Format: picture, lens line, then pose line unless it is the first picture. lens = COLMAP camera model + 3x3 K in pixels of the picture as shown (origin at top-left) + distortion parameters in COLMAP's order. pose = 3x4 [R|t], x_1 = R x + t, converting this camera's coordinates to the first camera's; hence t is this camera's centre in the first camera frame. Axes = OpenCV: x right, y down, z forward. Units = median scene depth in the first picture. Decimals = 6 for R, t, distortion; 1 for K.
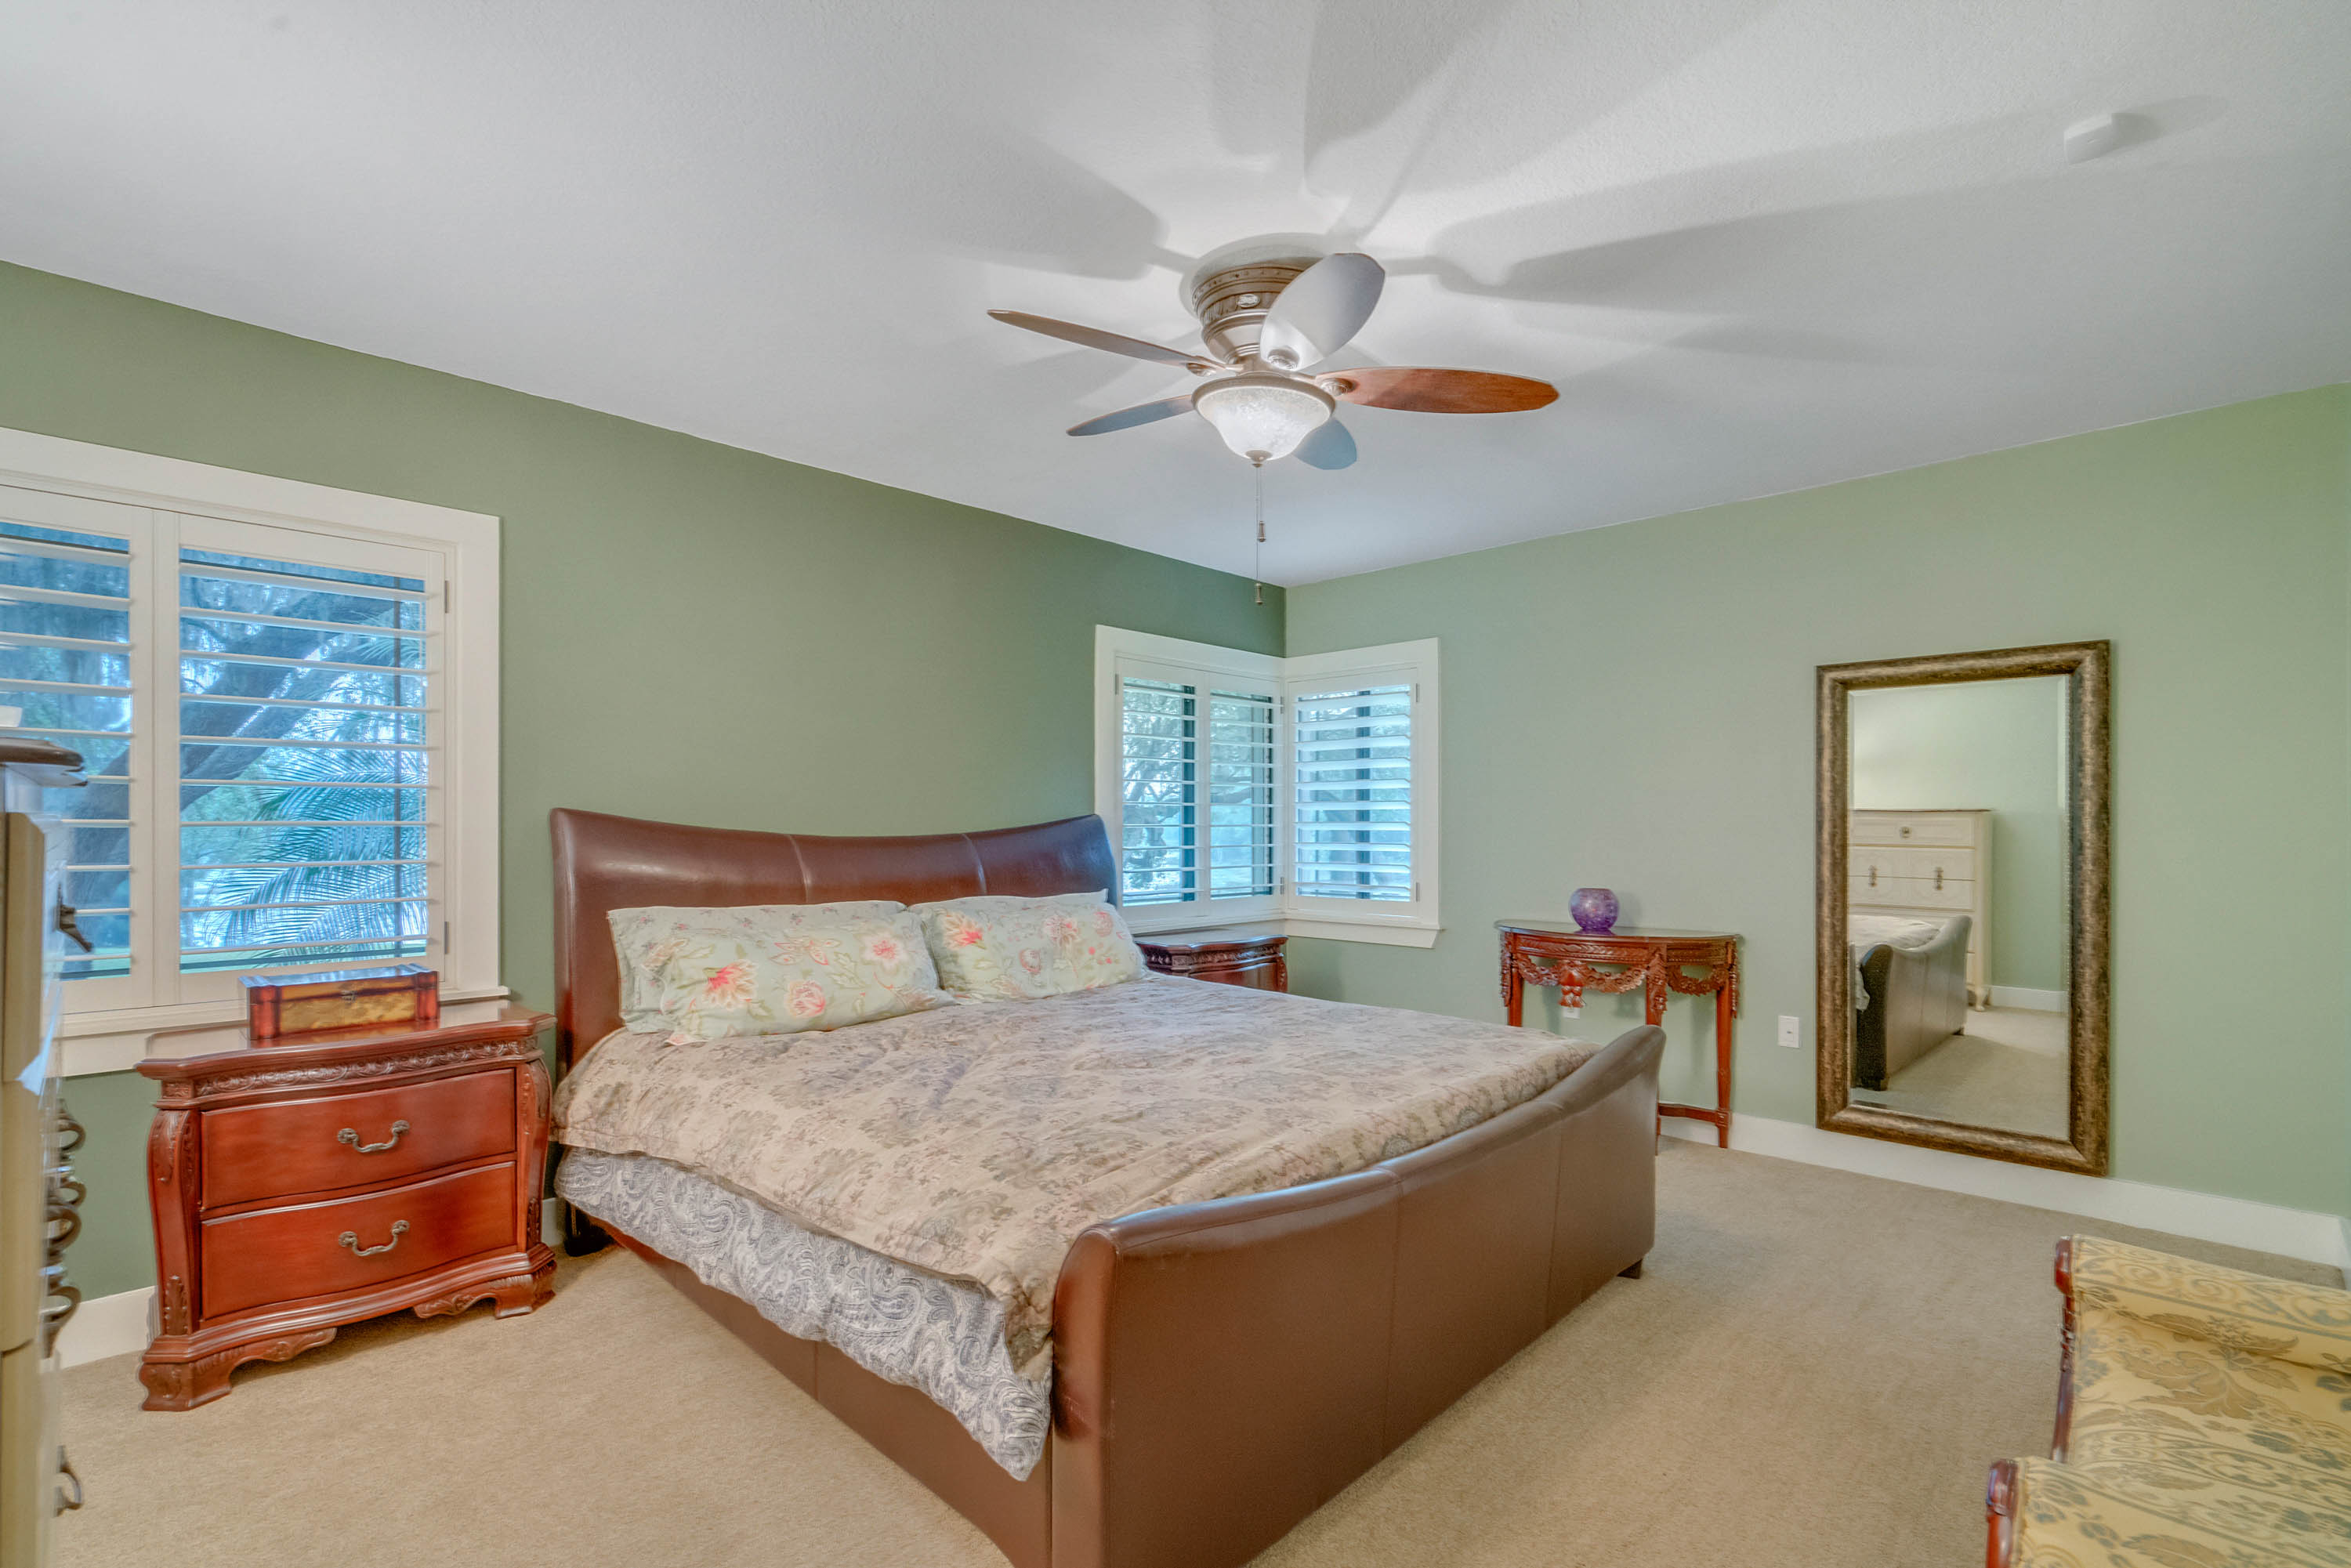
lens RADIAL K [[1076.9, 0, 1177.0], [0, 1076.9, 813.6], [0, 0, 1]] dist [-0.009117, -0.000293]
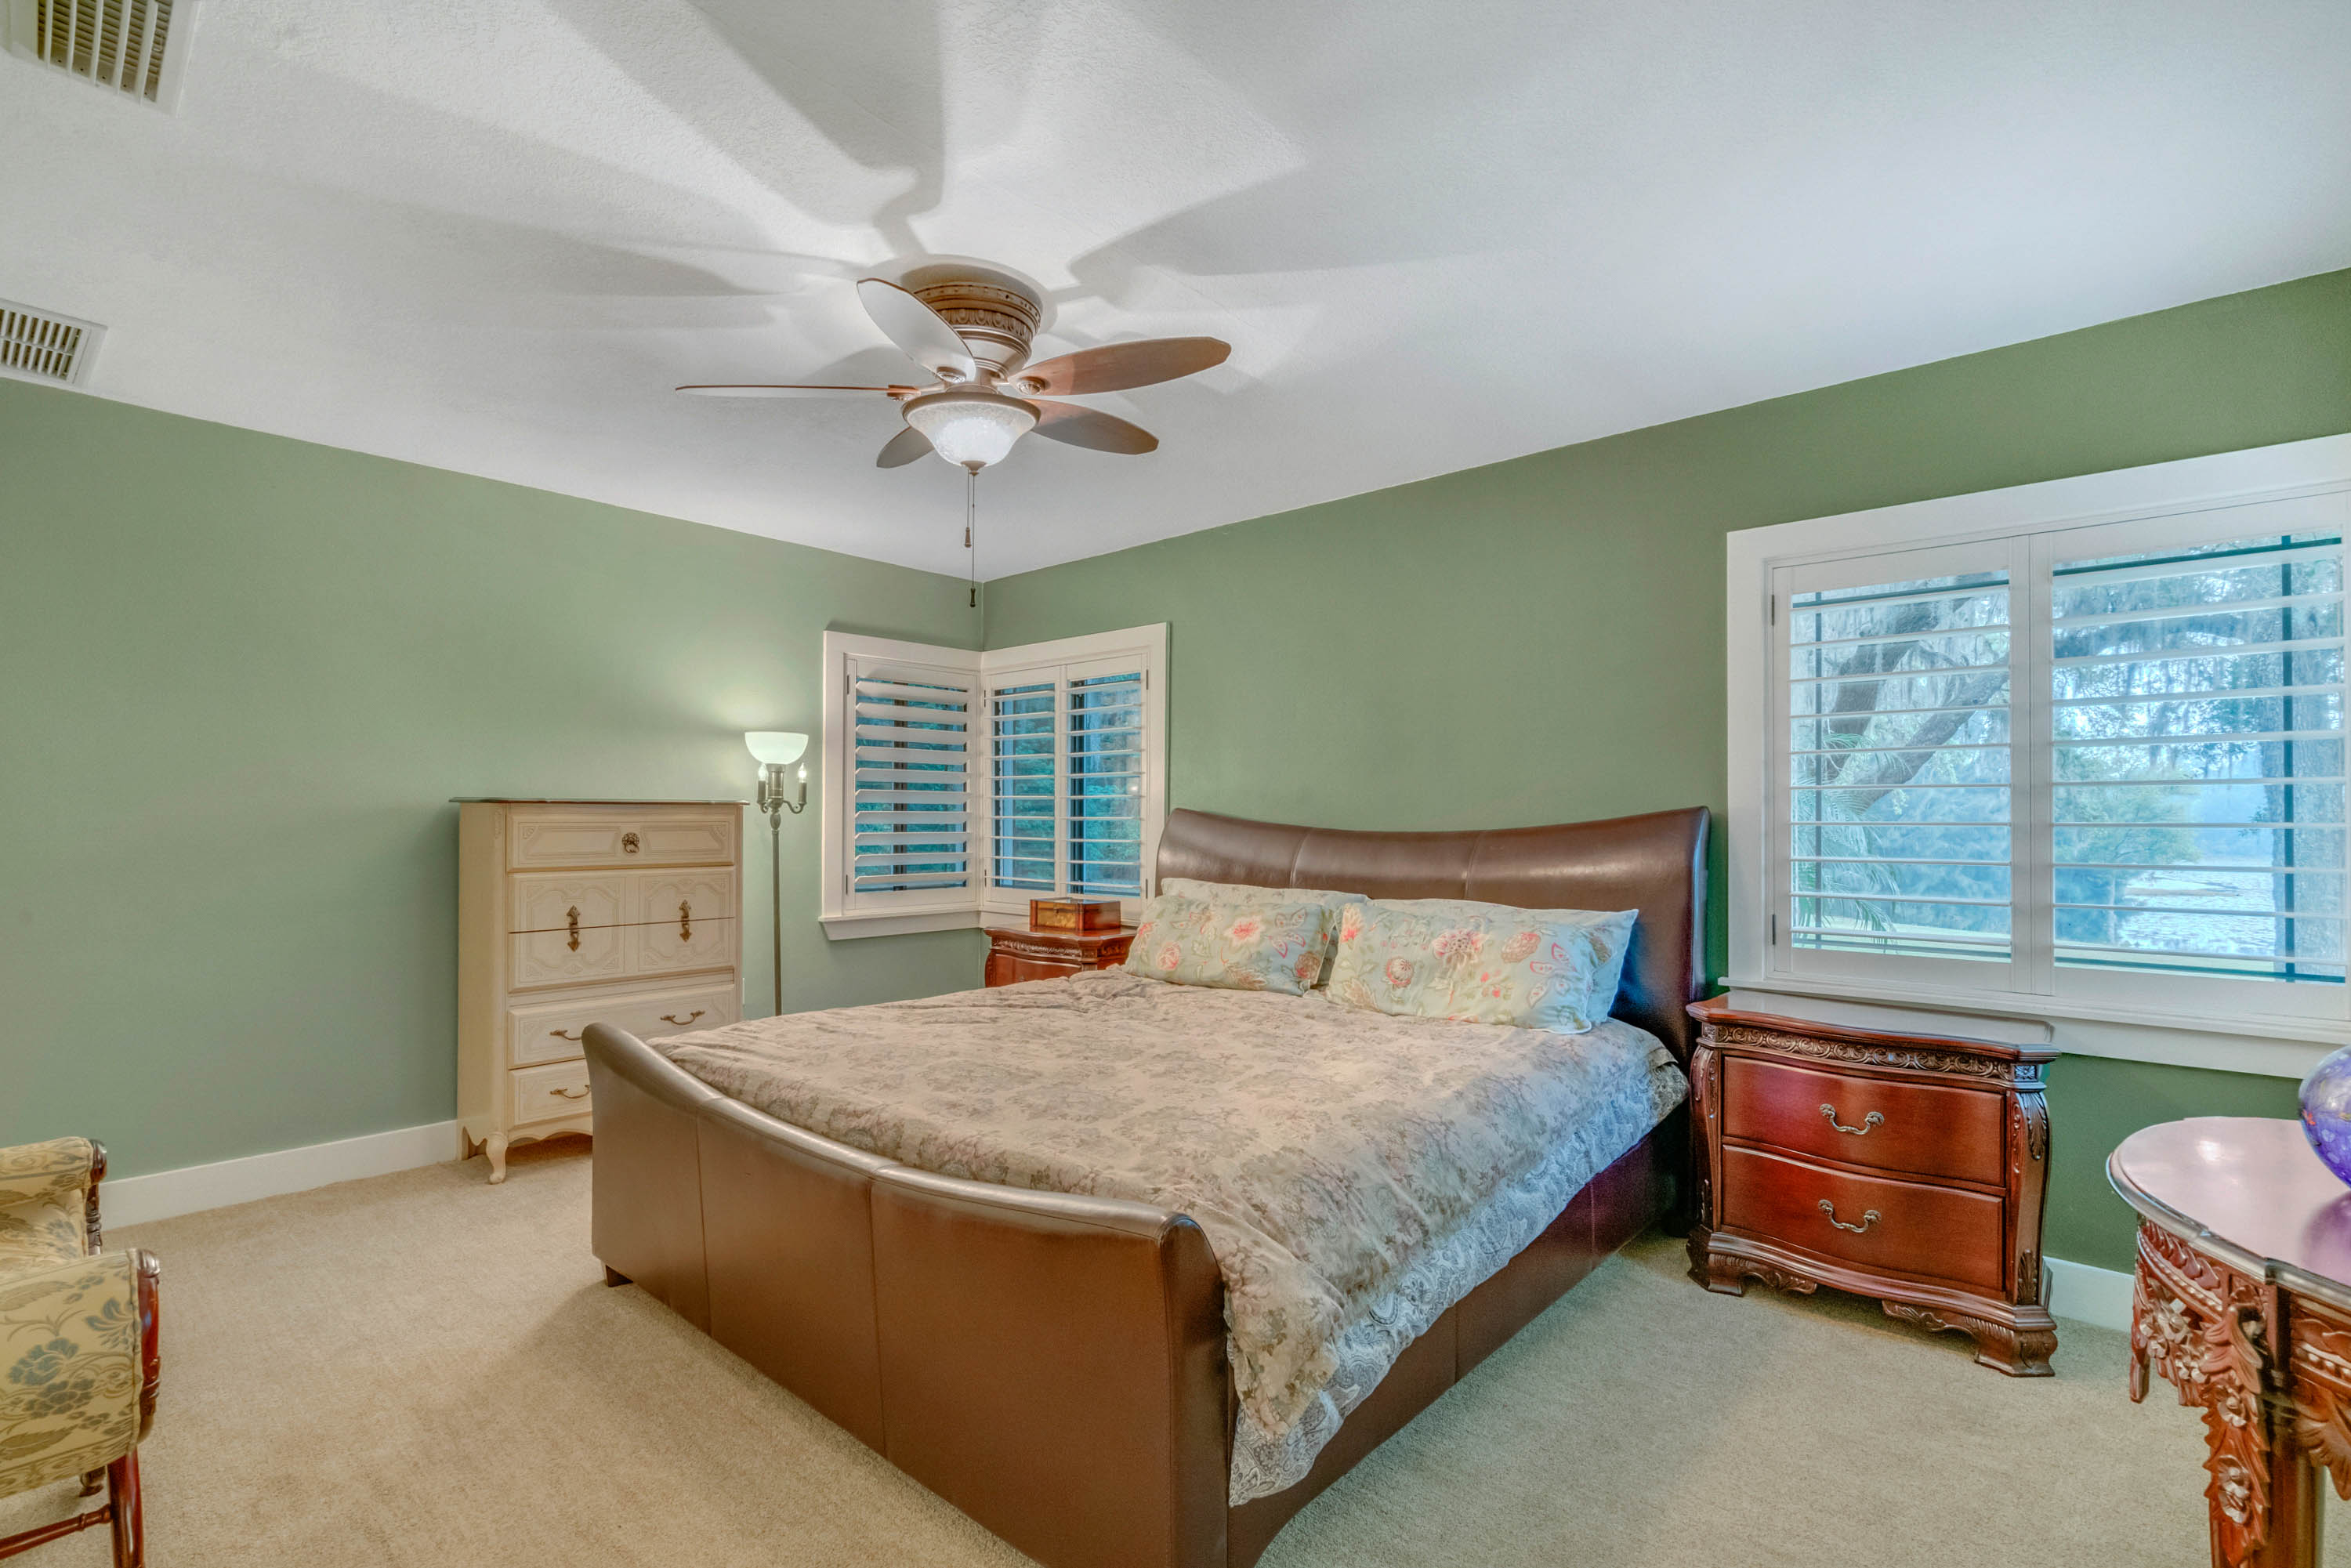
lens RADIAL K [[1049.8, 0, 1143.8], [0, 1049.8, 796.8], [0, 0, 1]] dist [-0.003433, -0.000087]
pose [[0.024241, -0.021166, -0.999482, 0.959425], [0.005186, 0.999765, -0.021046, 0.010098], [0.999693, -0.004673, 0.024345, 0.999740]]
